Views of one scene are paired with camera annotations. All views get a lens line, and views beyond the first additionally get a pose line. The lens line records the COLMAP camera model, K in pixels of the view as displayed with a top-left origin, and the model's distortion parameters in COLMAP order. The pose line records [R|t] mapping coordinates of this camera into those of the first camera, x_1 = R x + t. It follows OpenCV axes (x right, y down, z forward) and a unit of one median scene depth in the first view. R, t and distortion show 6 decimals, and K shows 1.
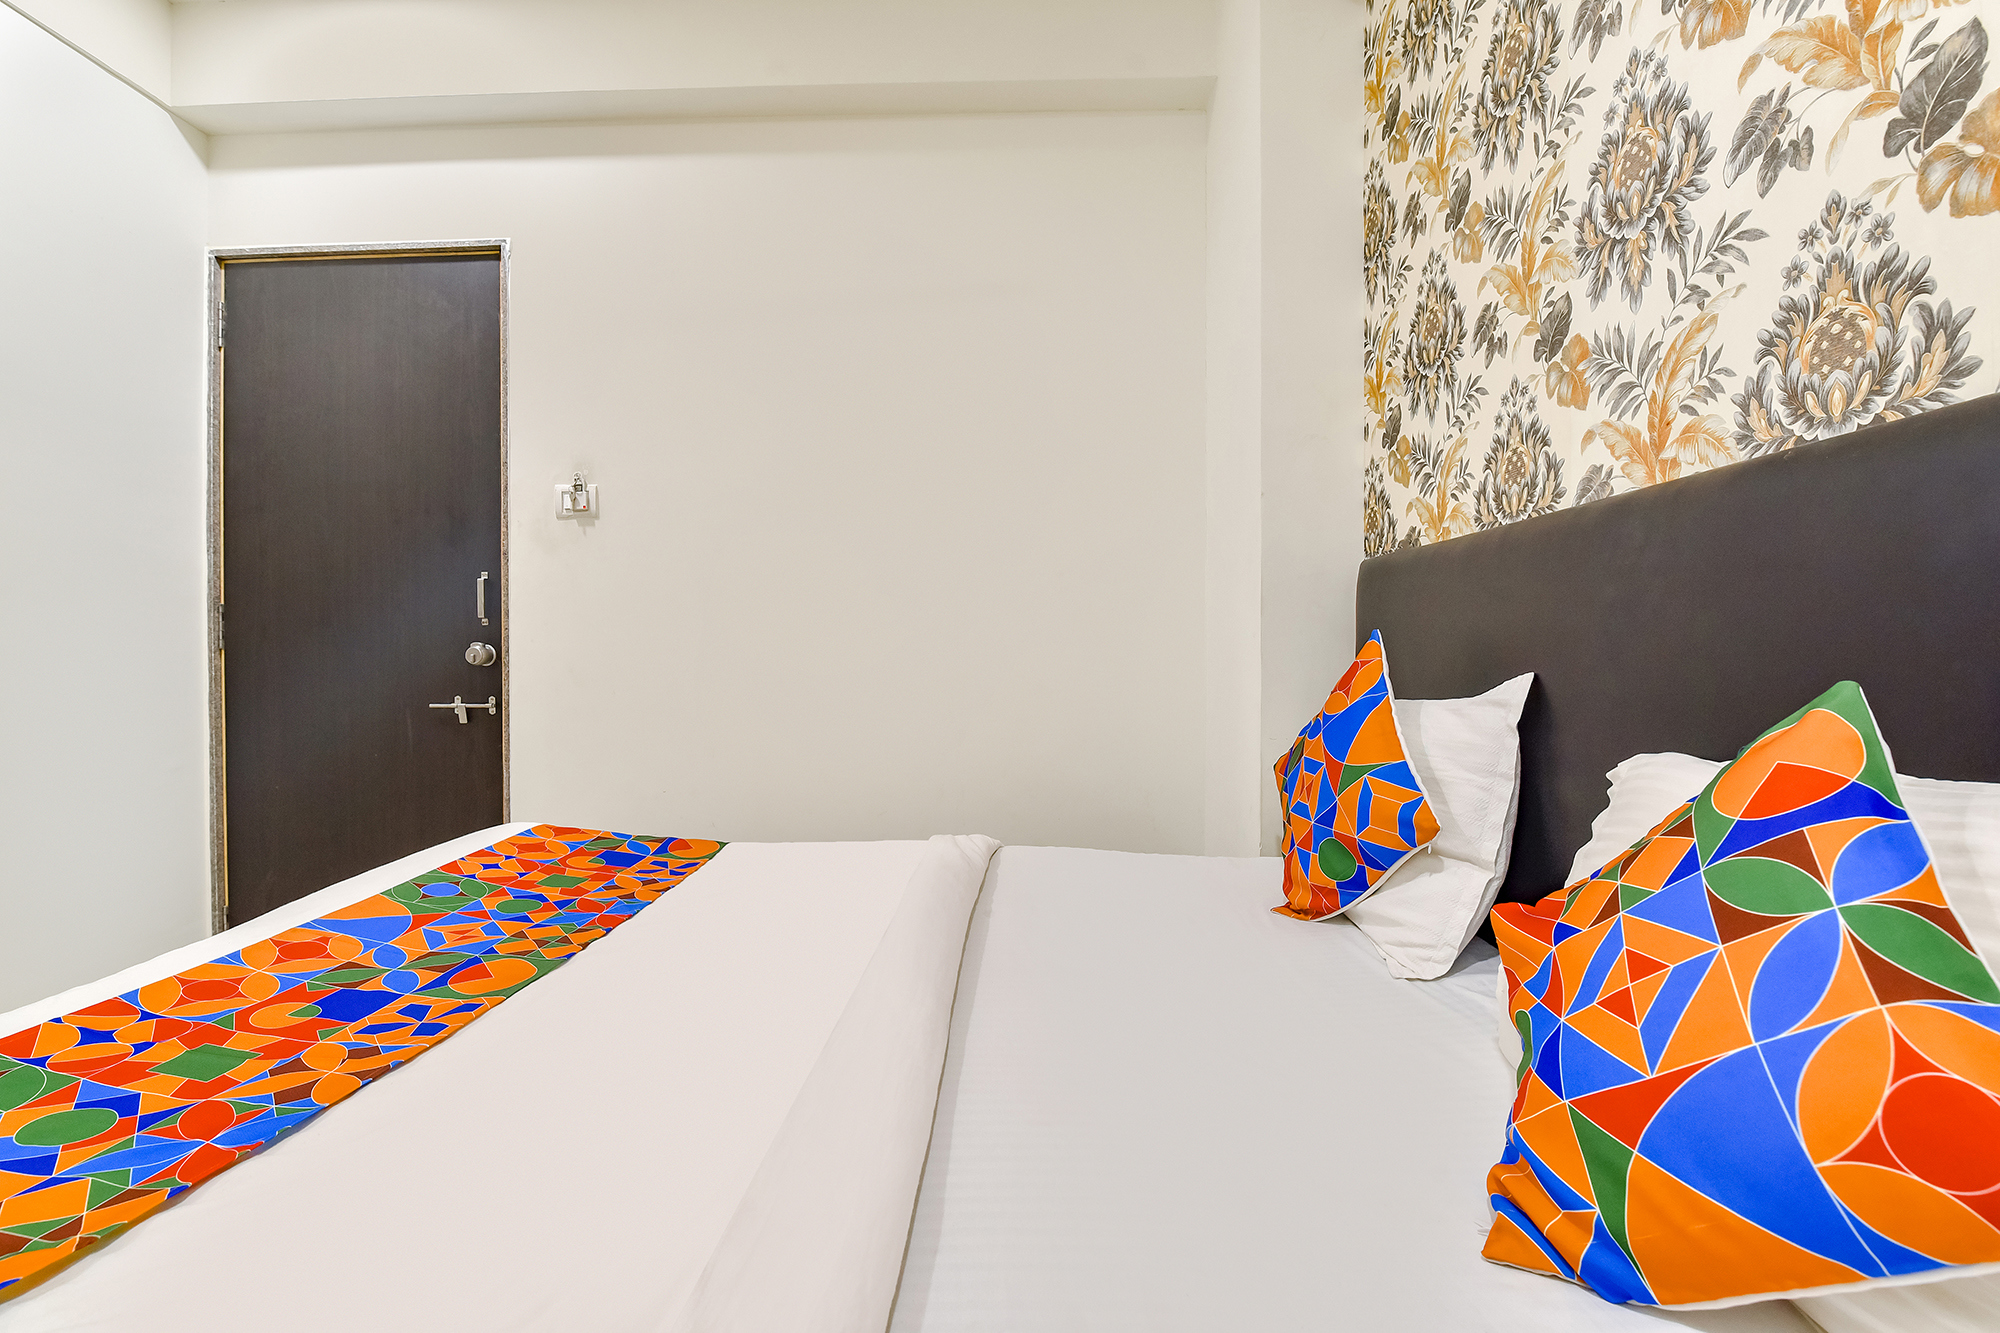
lens RADIAL K [[880.6, 0, 986.5], [0, 880.6, 666.4], [0, 0, 1]] dist [-0.020656, -0.005038]
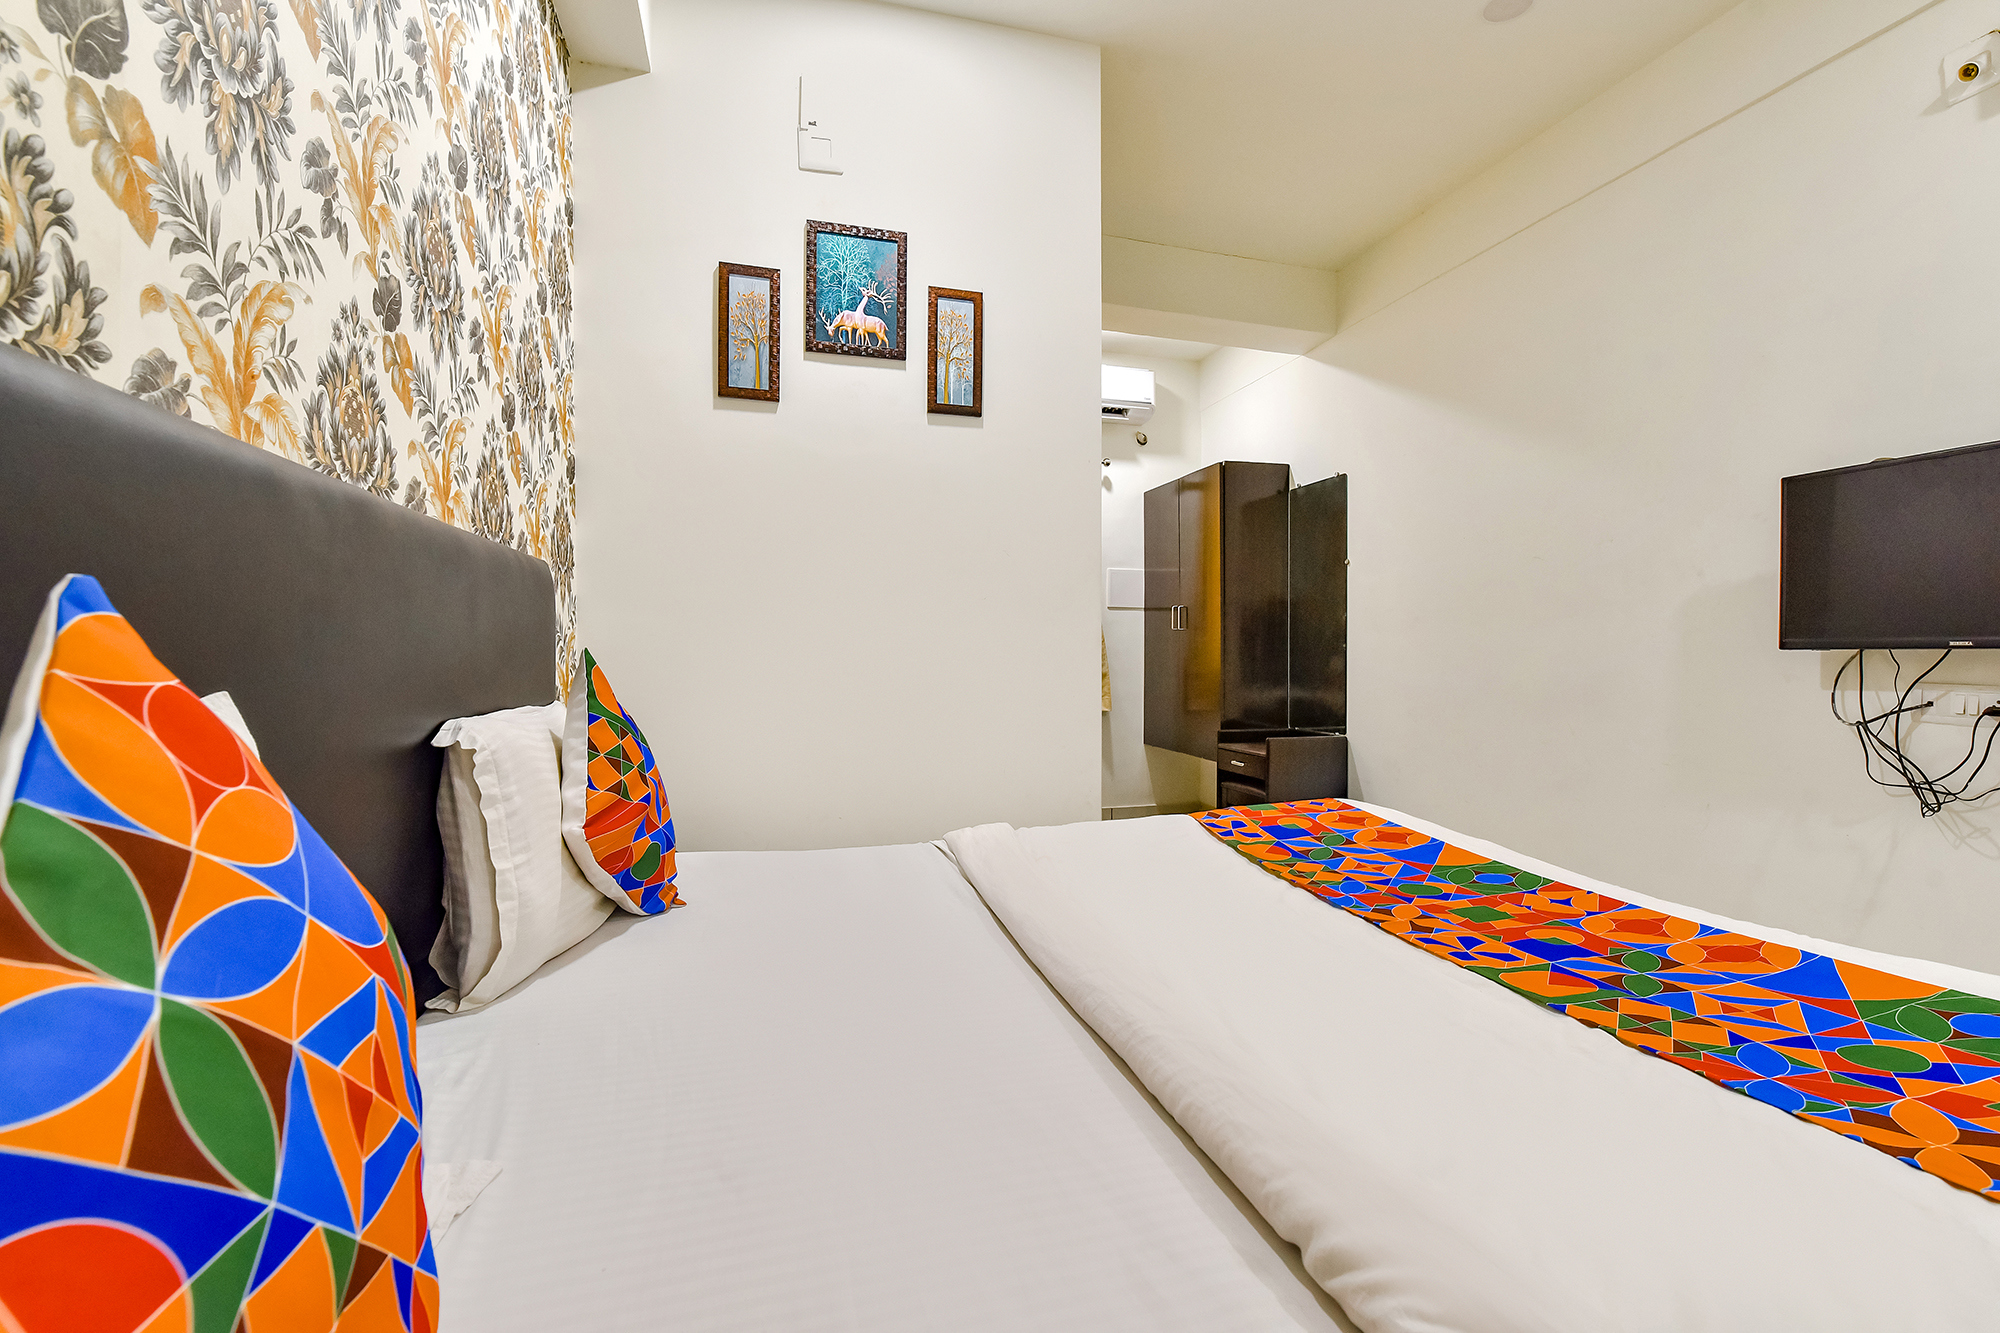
lens RADIAL K [[880.6, 0, 1010.5], [0, 880.6, 668.1], [0, 0, 1]] dist [-0.020656, -0.005038]
pose [[-0.952547, 0.005652, -0.304340, 0.267115], [-0.001657, 0.999717, 0.023752, -0.021348], [0.304388, 0.023129, -0.952267, 1.480783]]
